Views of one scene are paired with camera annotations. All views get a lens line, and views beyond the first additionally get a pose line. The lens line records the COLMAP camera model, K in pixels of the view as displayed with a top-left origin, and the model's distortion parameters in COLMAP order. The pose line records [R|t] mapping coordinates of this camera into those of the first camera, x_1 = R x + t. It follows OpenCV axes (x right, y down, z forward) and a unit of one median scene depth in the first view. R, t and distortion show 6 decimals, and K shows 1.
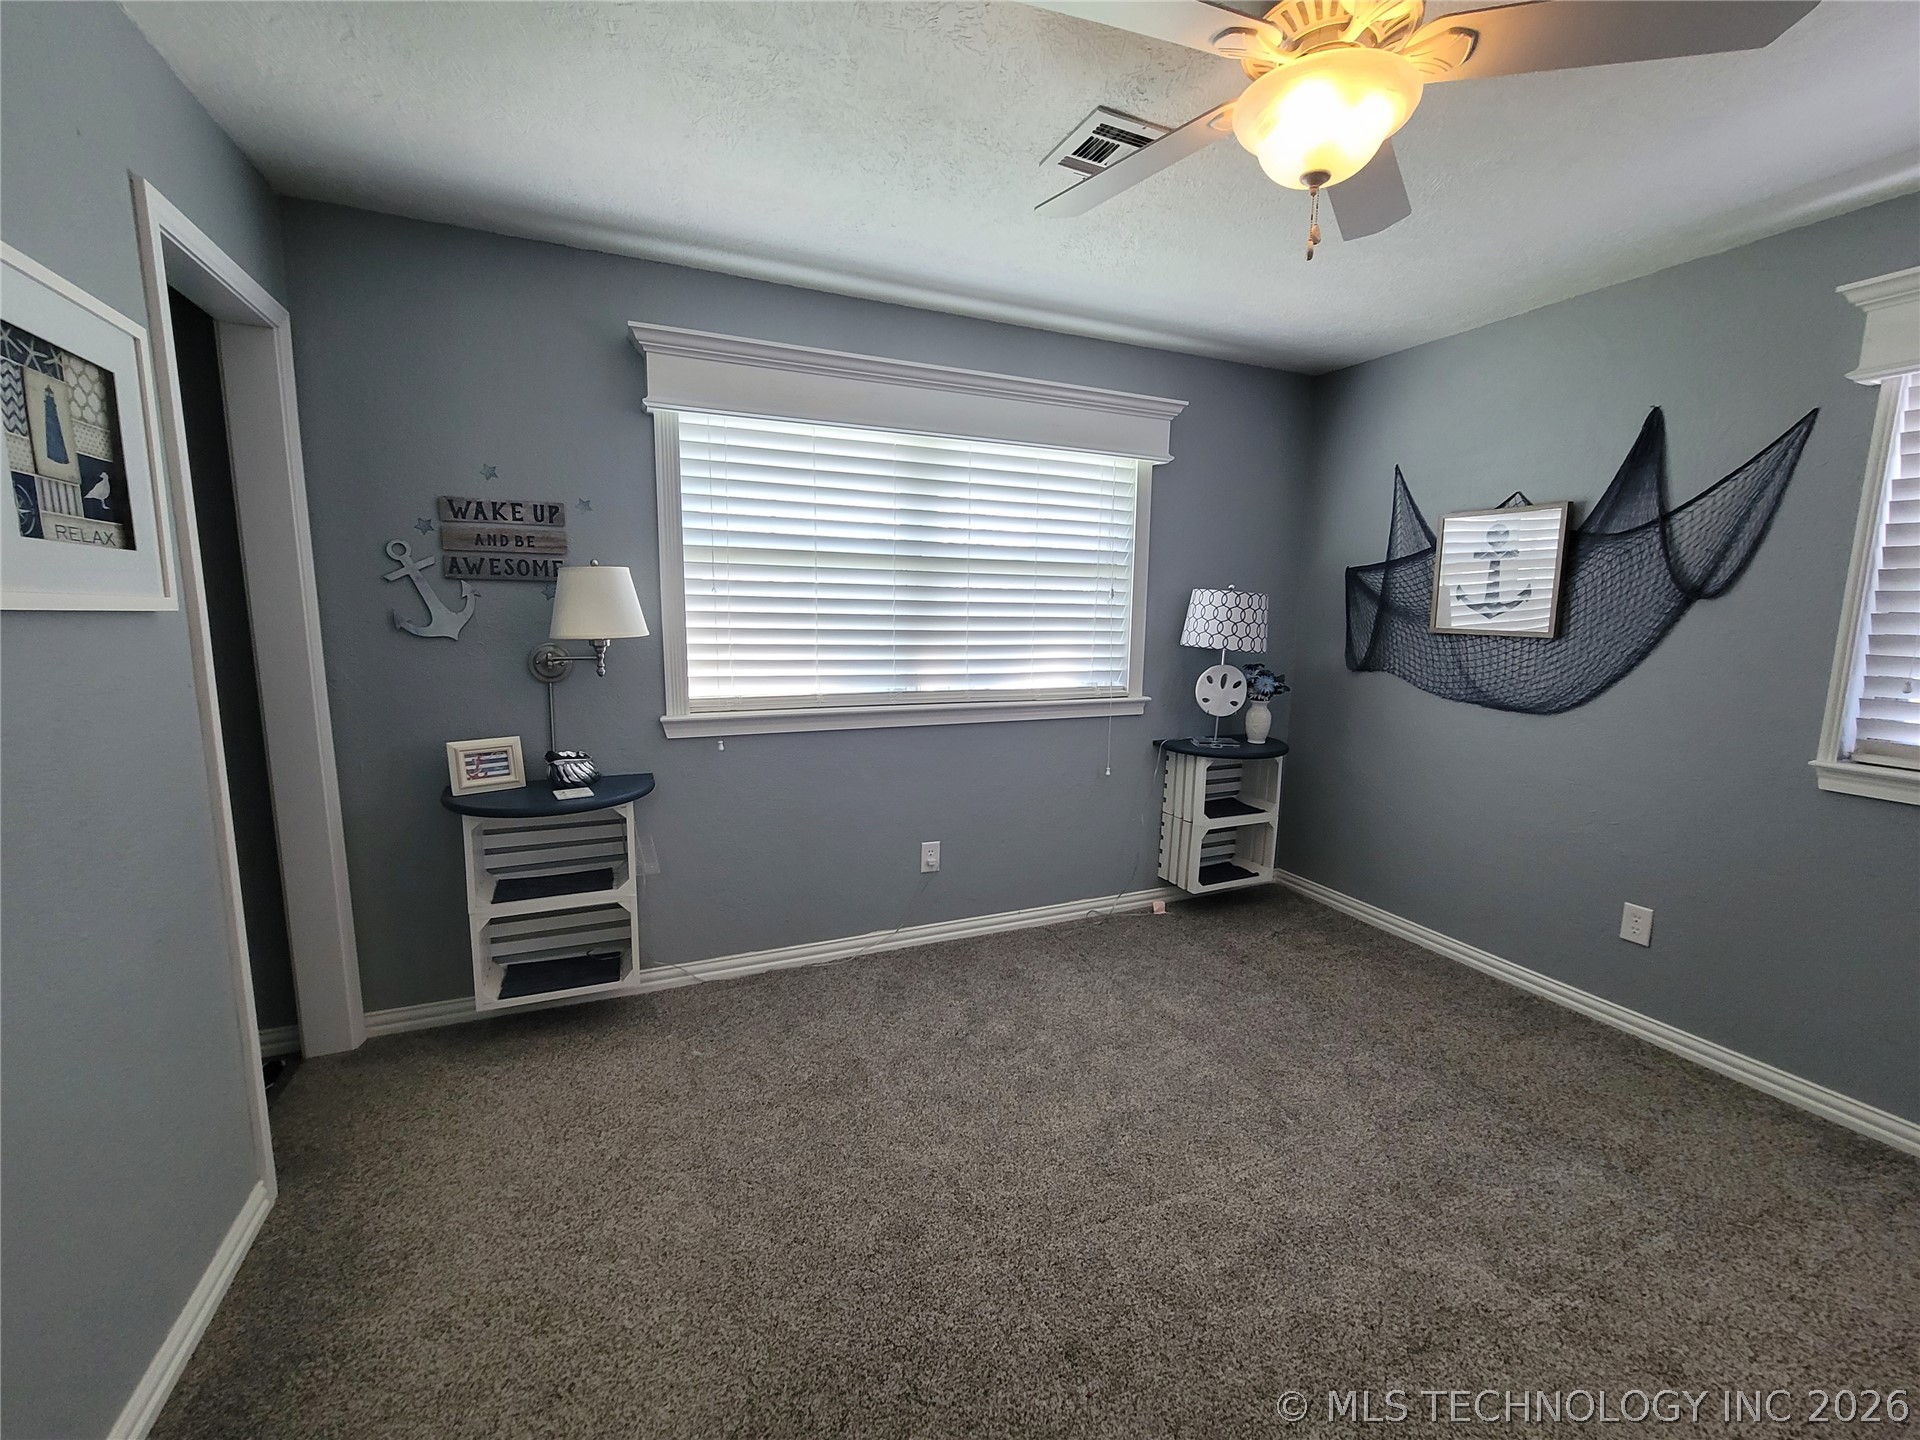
lens RADIAL K [[775.3, 0, 960.1], [0, 775.3, 715.6], [0, 0, 1]] dist [-0.008640, 0.000228]
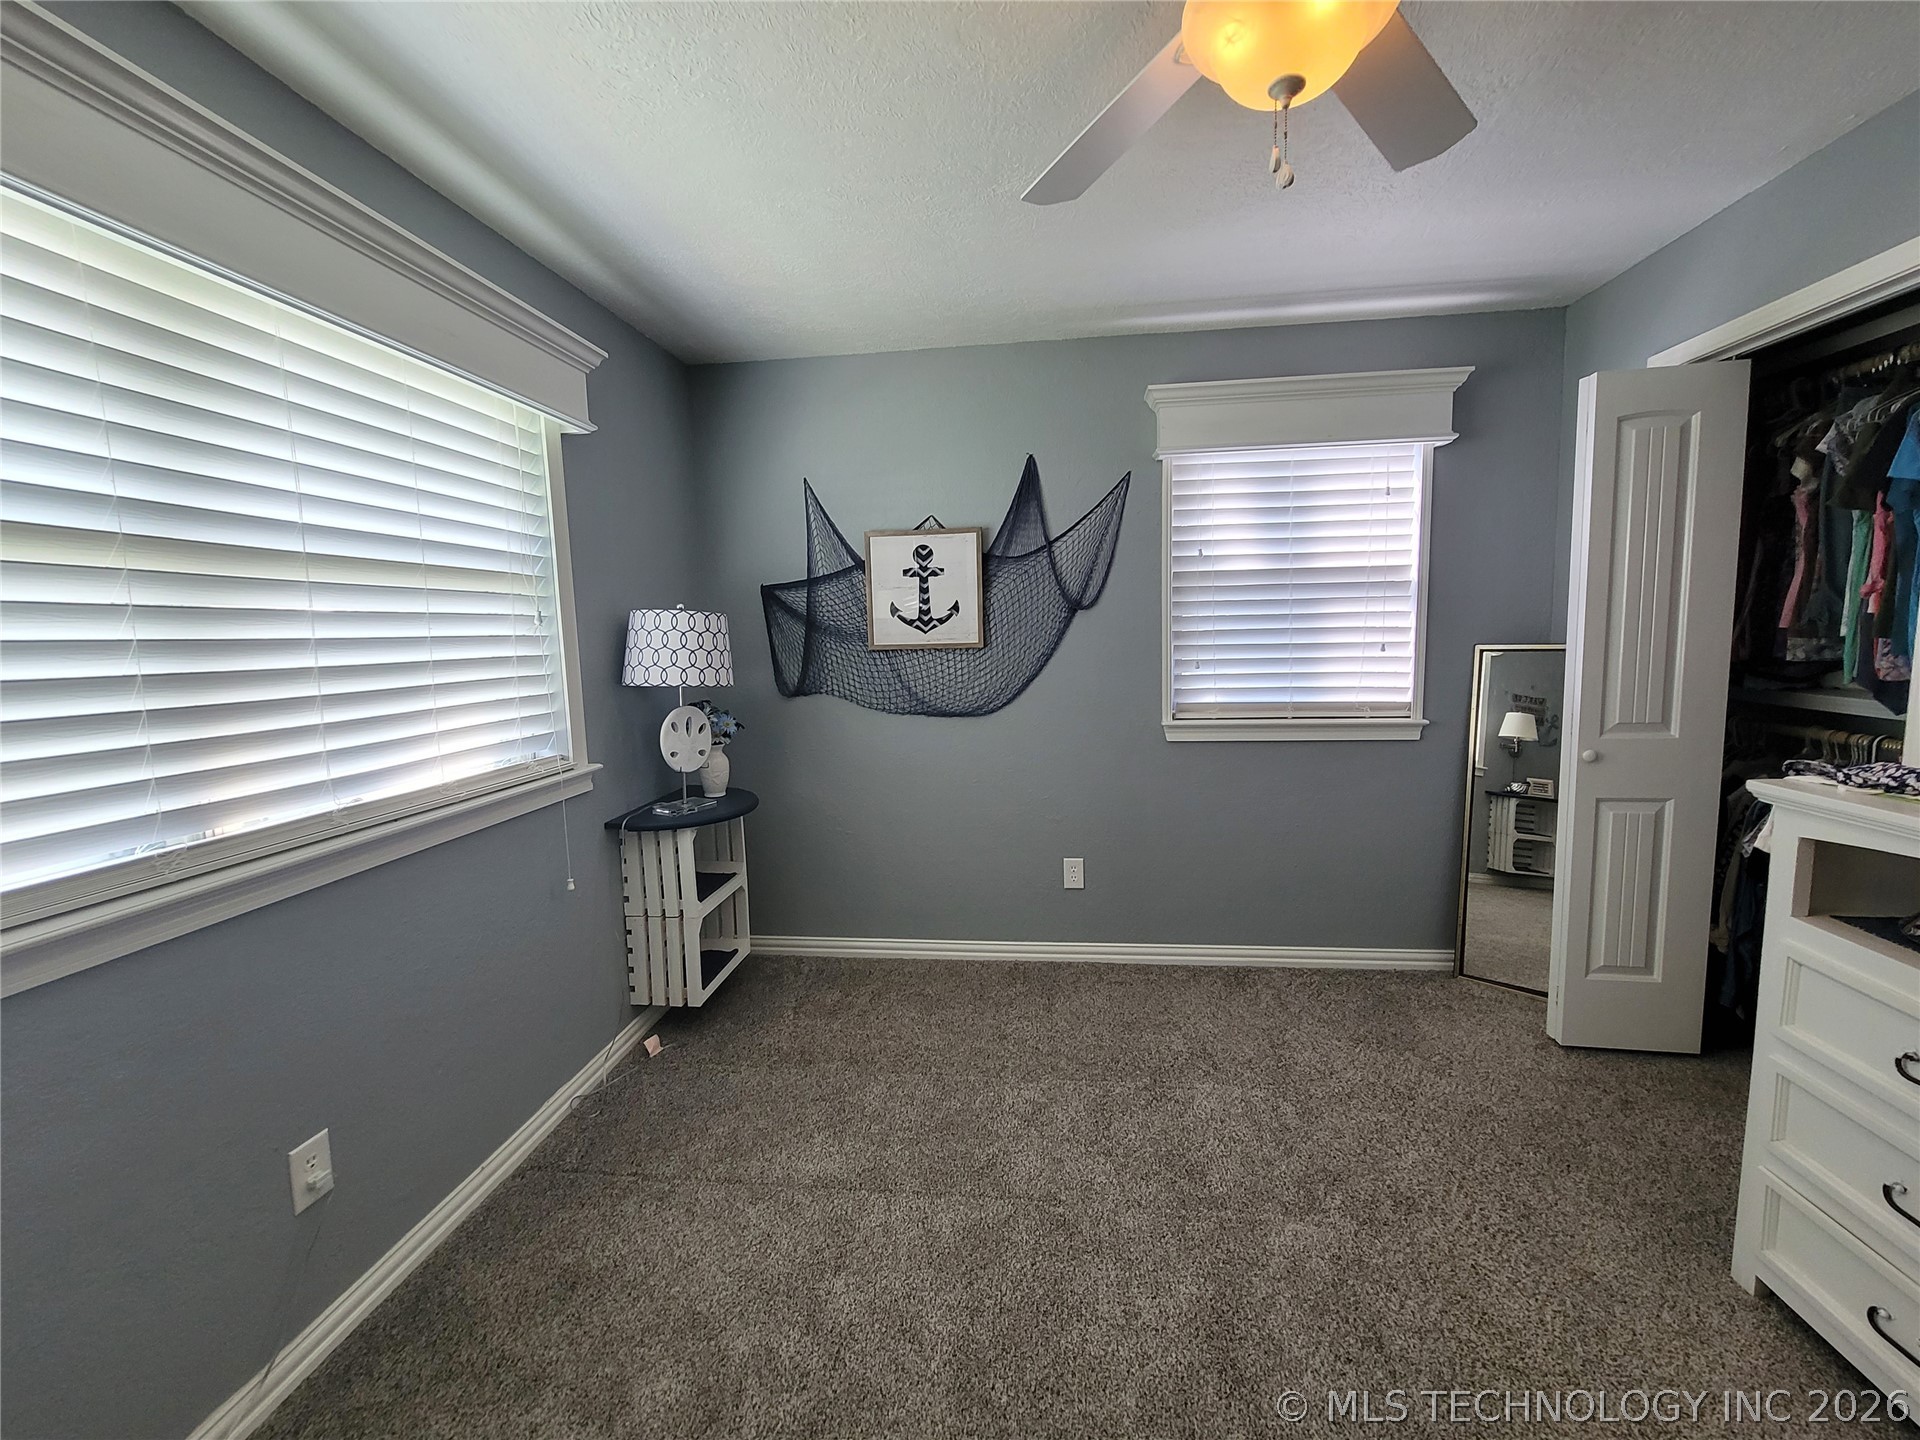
lens RADIAL K [[784.3, 0, 960.0], [0, 784.3, 716.1], [0, 0, 1]] dist [-0.019963, 0.007230]
pose [[0.512864, -0.122569, 0.849675, -0.204305], [0.155974, 0.986586, 0.048173, -0.054491], [-0.844182, 0.107821, 0.525102, 0.384512]]
